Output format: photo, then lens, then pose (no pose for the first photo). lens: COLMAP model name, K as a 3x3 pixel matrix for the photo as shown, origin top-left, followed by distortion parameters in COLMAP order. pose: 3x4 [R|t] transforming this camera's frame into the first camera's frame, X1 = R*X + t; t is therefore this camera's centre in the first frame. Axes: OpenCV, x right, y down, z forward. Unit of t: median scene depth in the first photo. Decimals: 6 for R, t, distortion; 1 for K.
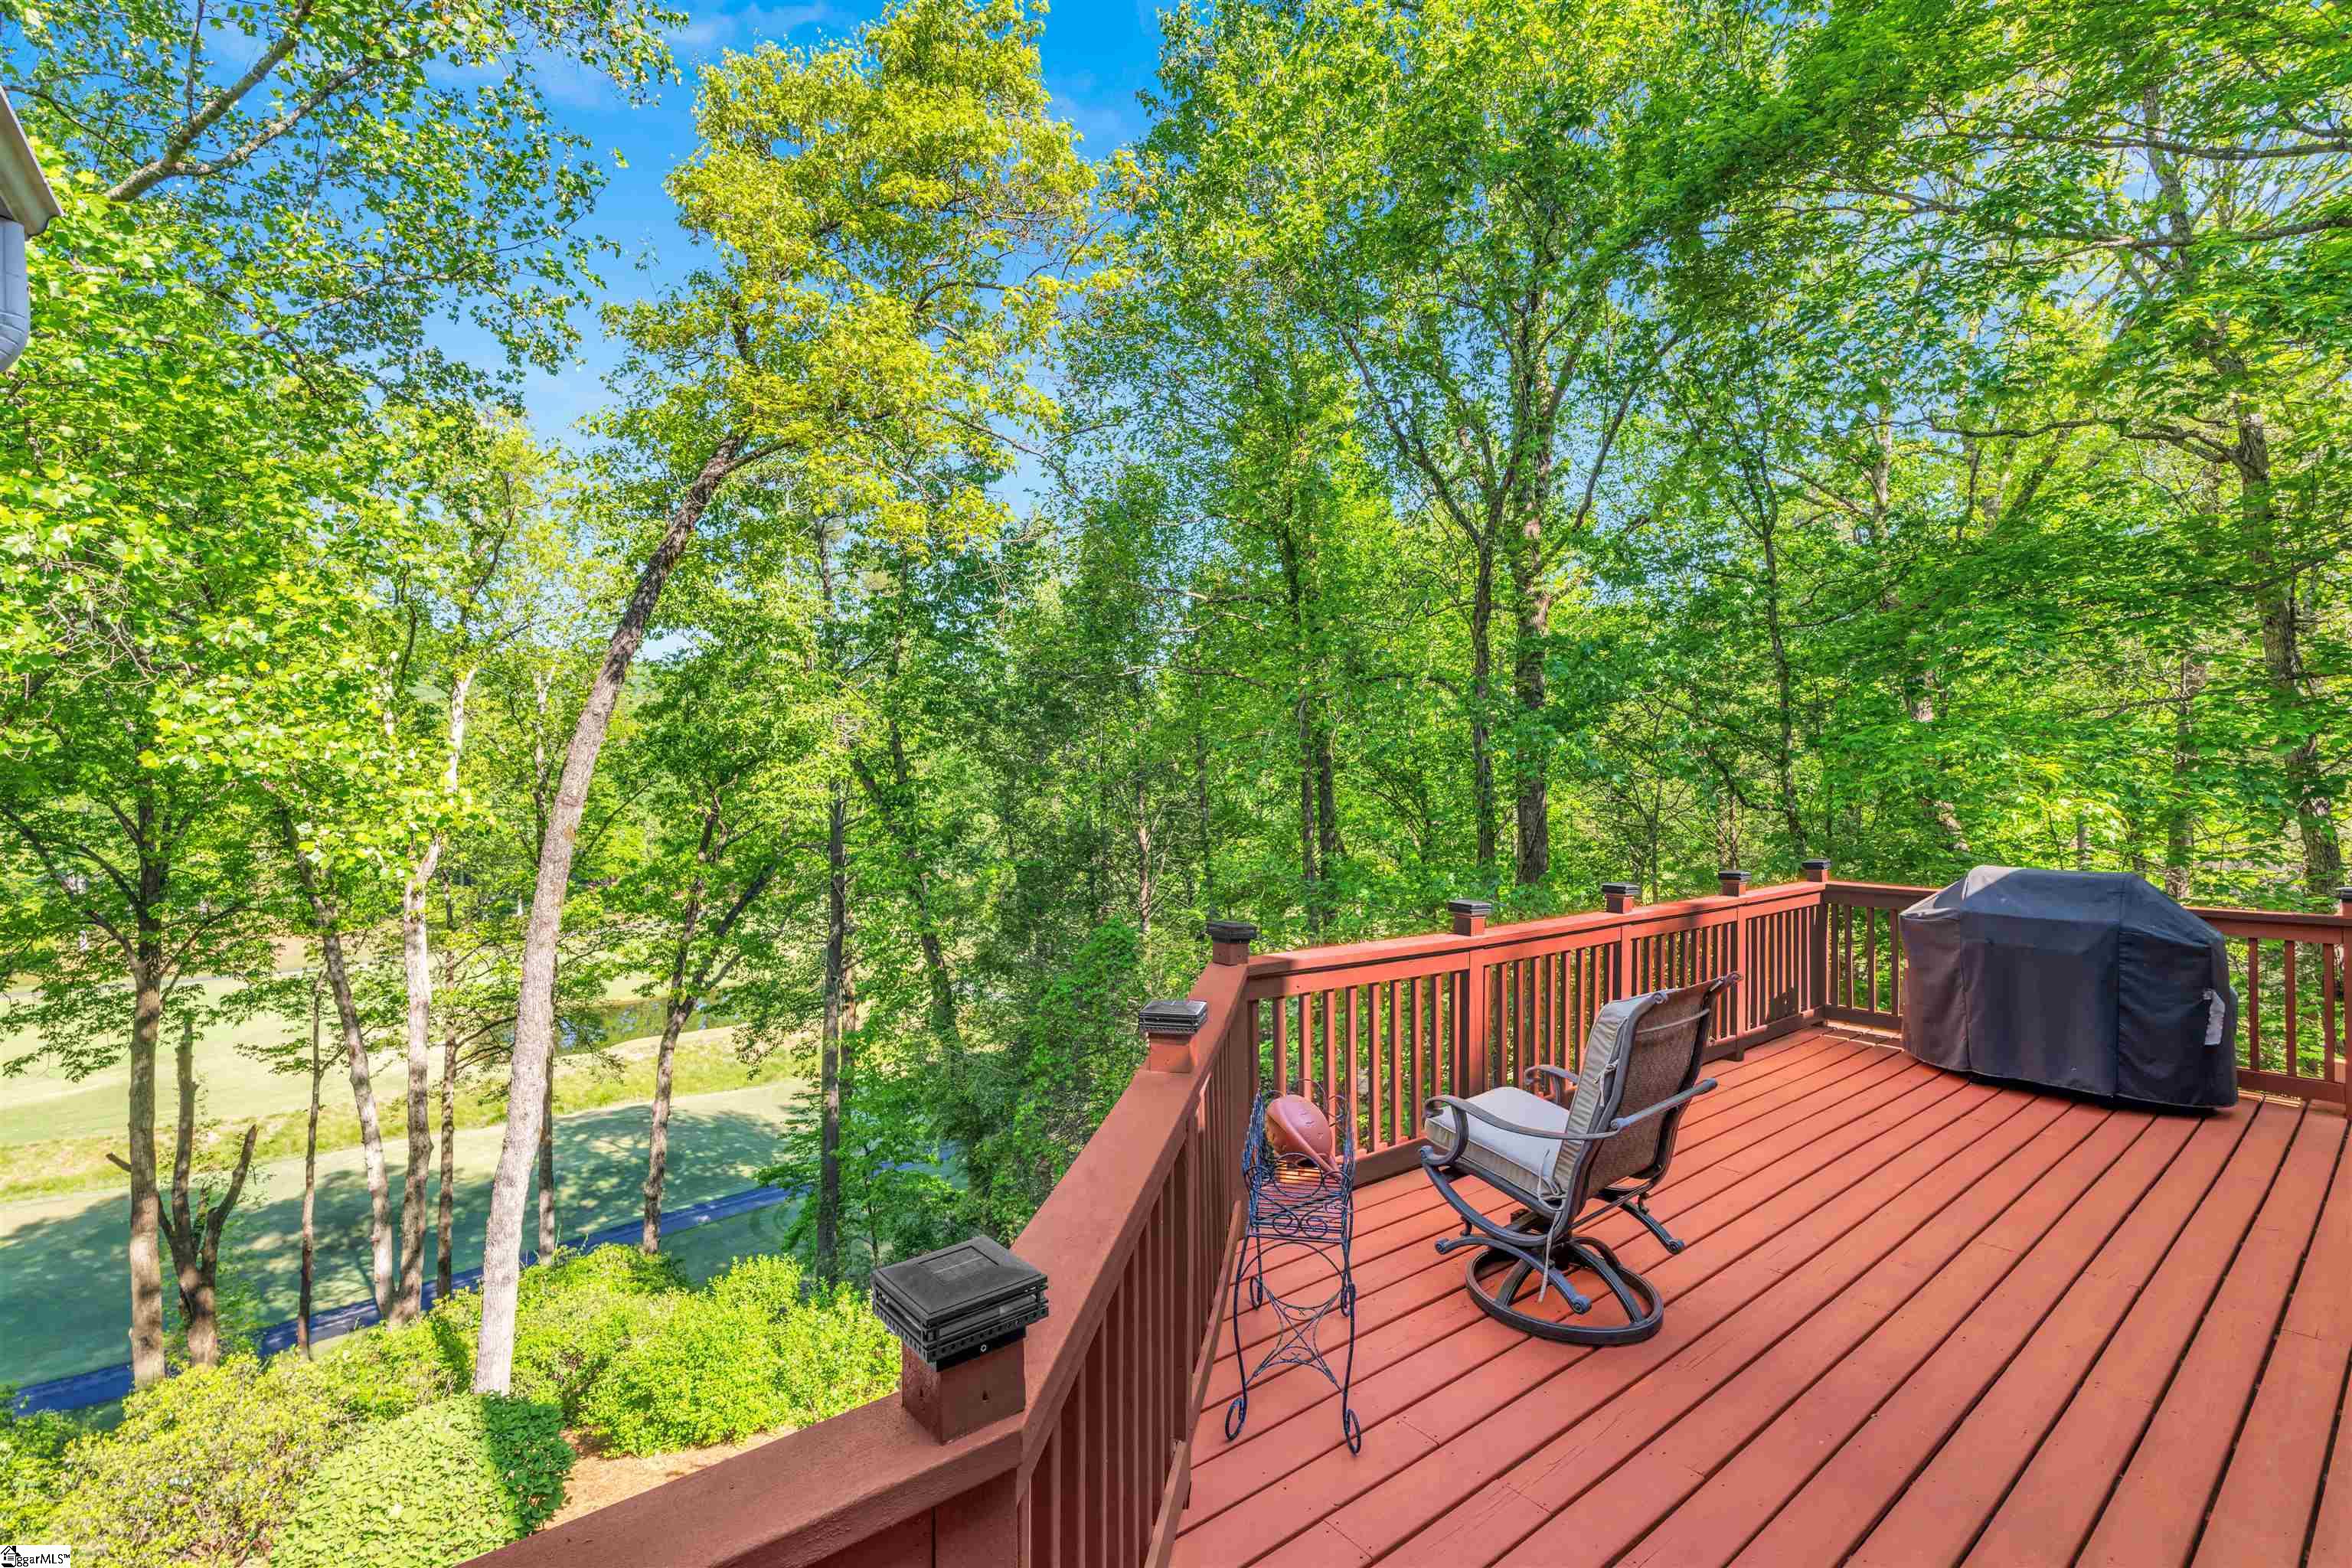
lens RADIAL K [[1030.0, 0, 1177.0], [0, 1030.0, 789.2], [0, 0, 1]] dist [-0.000445, 0.000022]
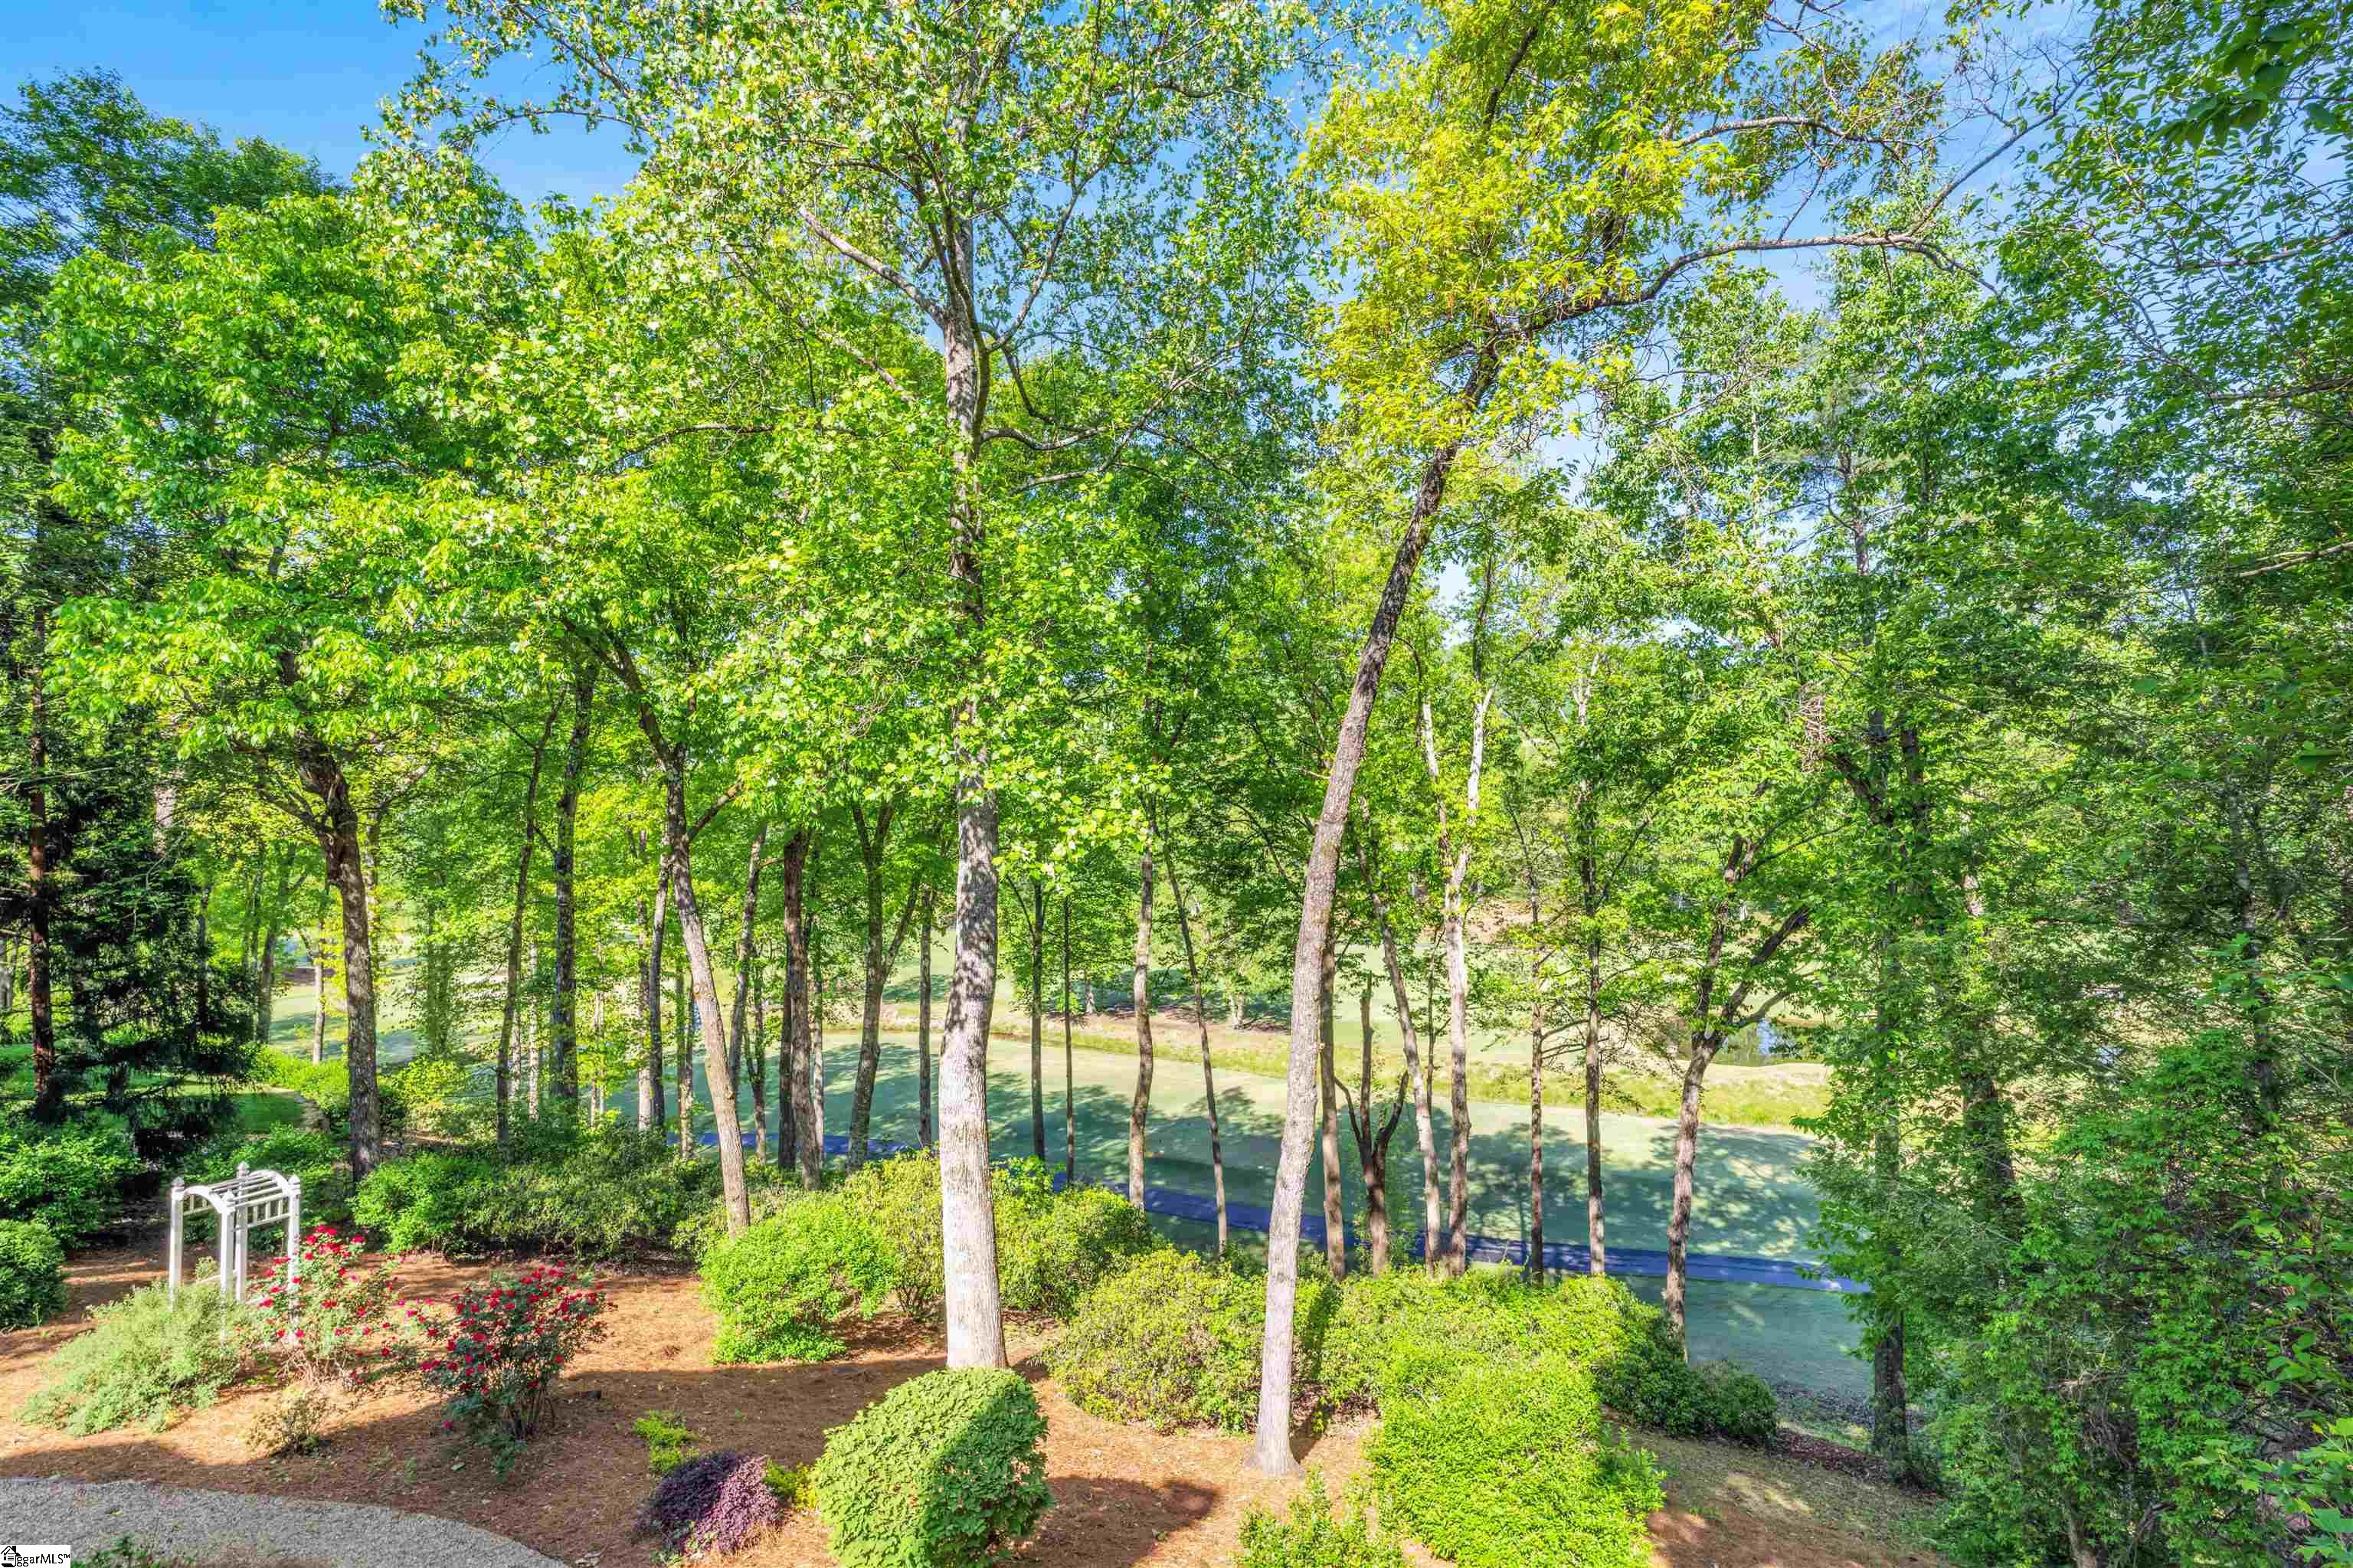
lens RADIAL K [[1030.5, 0, 1177.5], [0, 1030.5, 789.2], [0, 0, 1]] dist [-0.000445, 0.000022]
pose [[0.476037, -0.026520, -0.879025, 0.094610], [0.021931, 0.999592, -0.018281, -0.000406], [0.879152, -0.010575, 0.476424, 0.170745]]
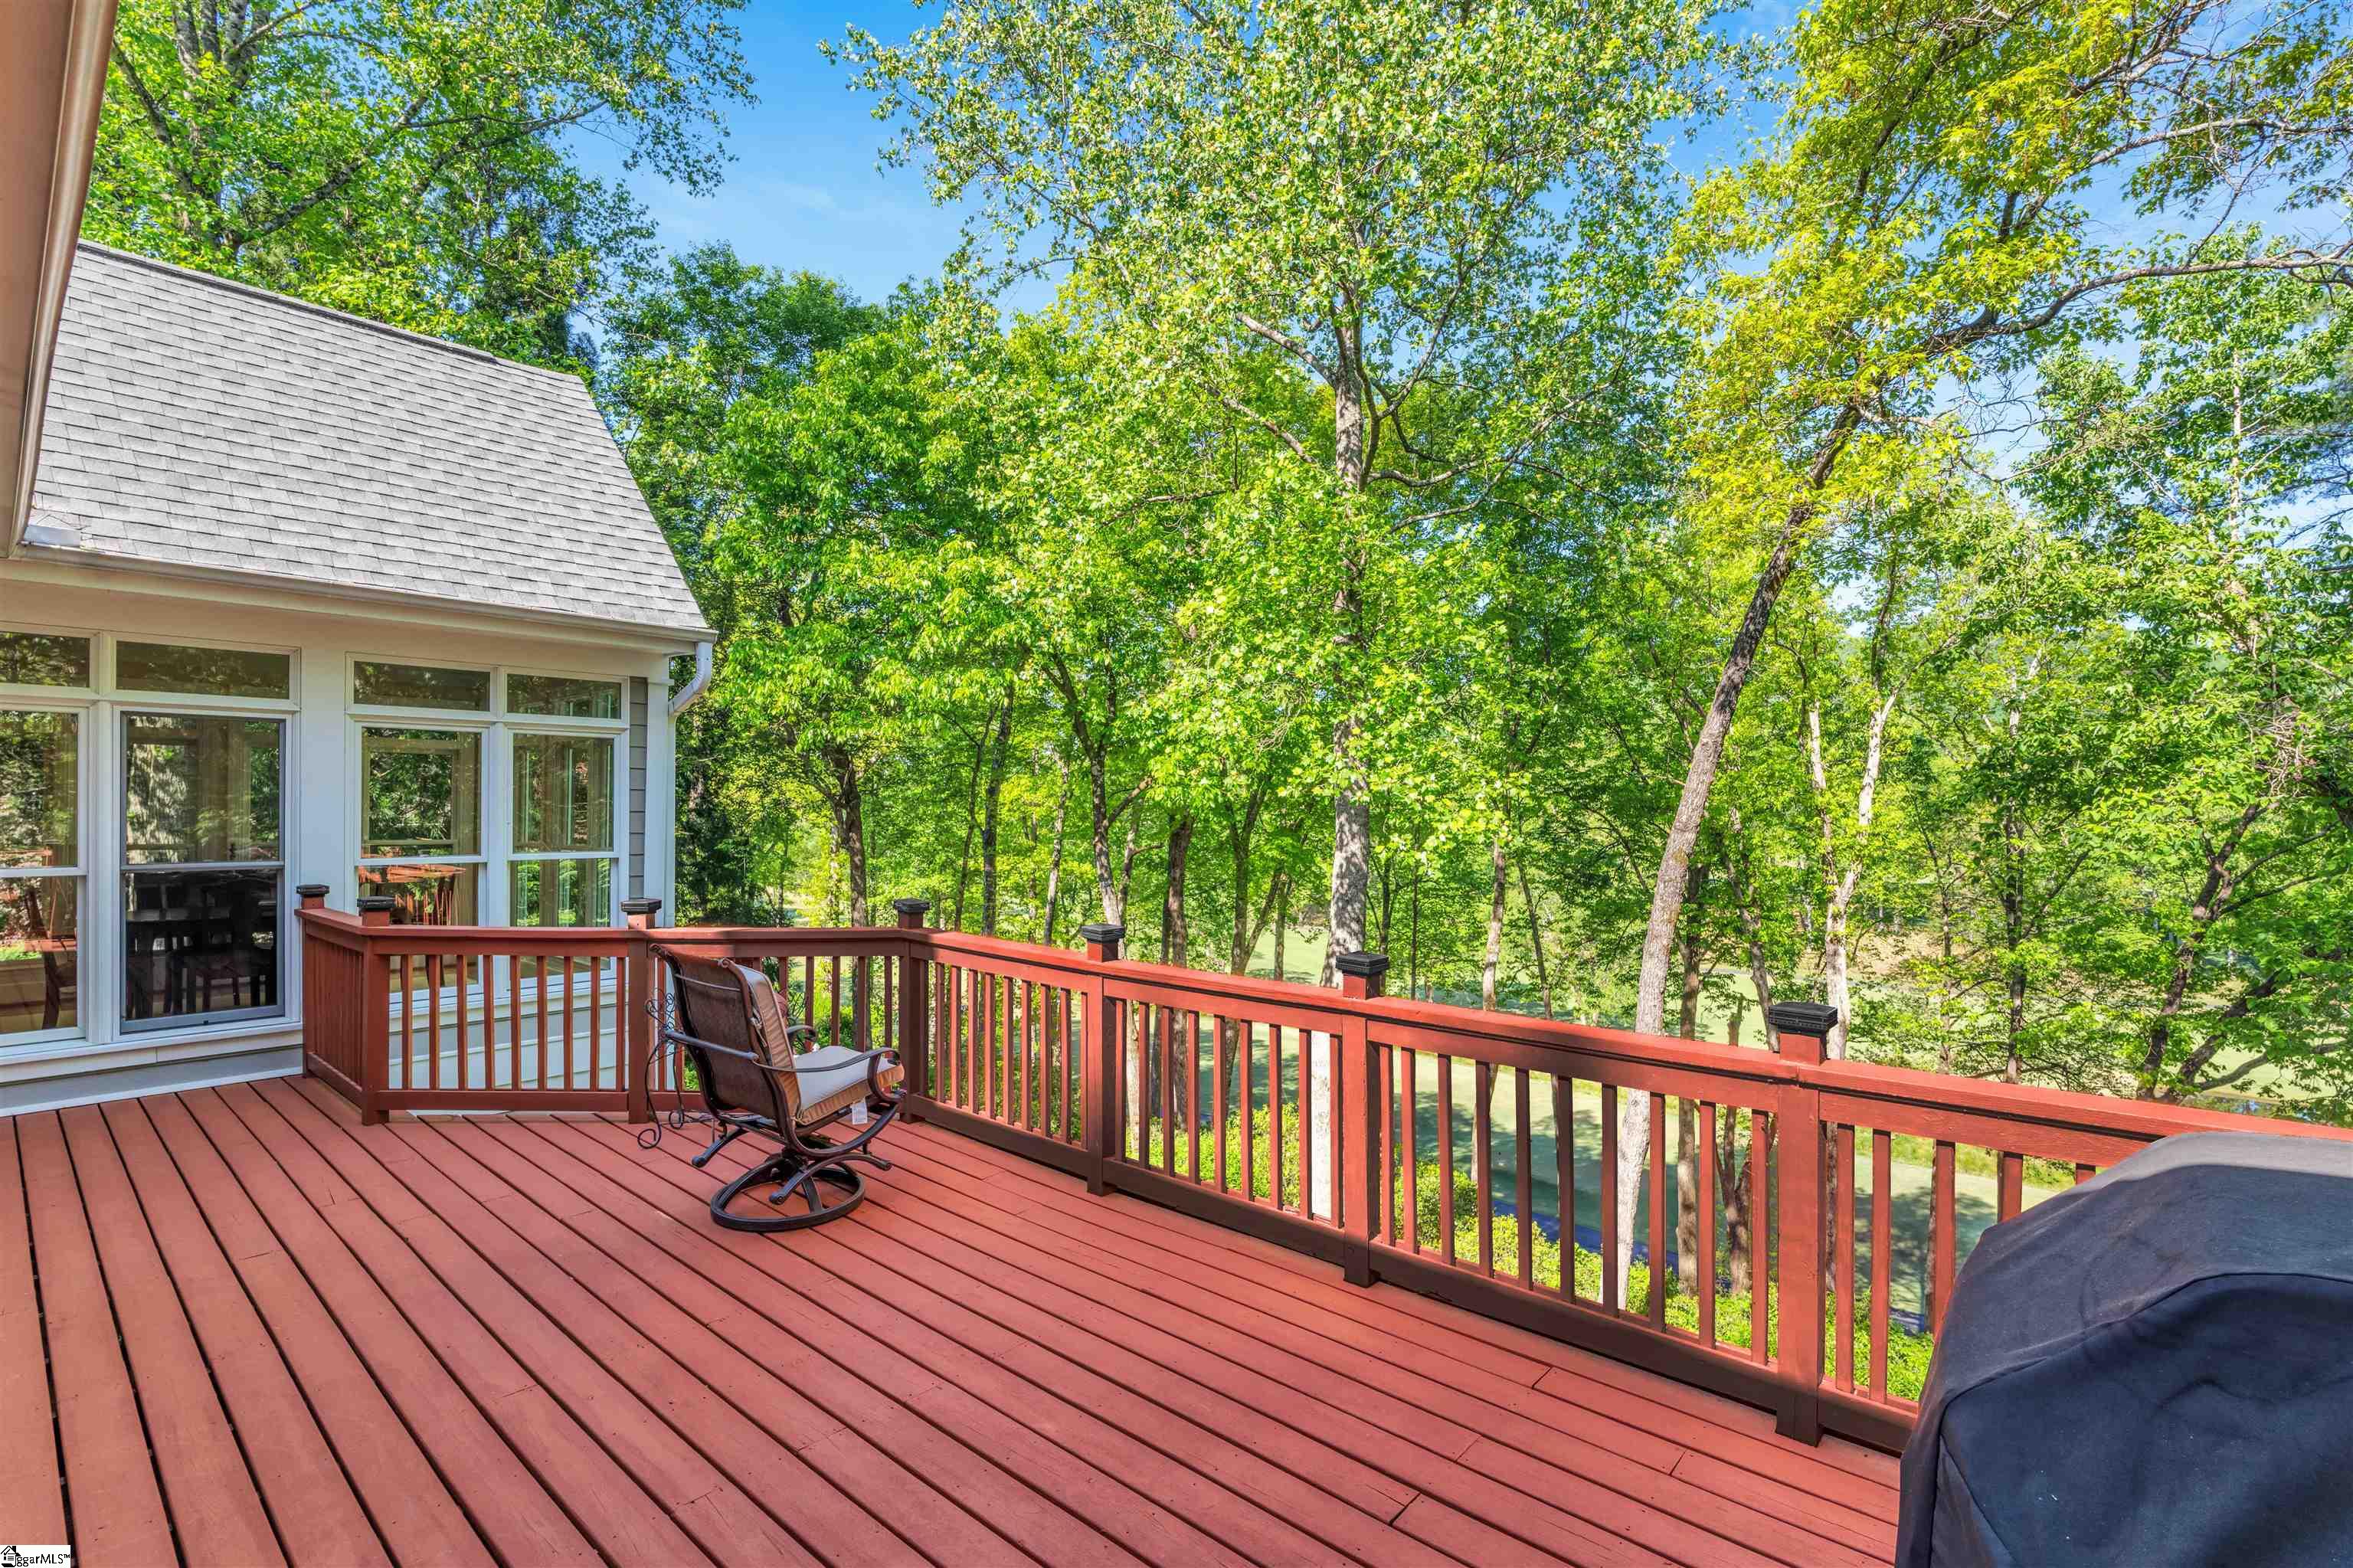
lens RADIAL K [[1061.6, 0, 1191.4], [0, 1061.6, 805.8], [0, 0, 1]] dist [-0.004897, -0.000310]
pose [[0.186536, -0.000750, -0.982448, 0.175476], [-0.012873, 0.999912, -0.003208, 0.000276], [0.982364, 0.013245, 0.186510, 0.124067]]
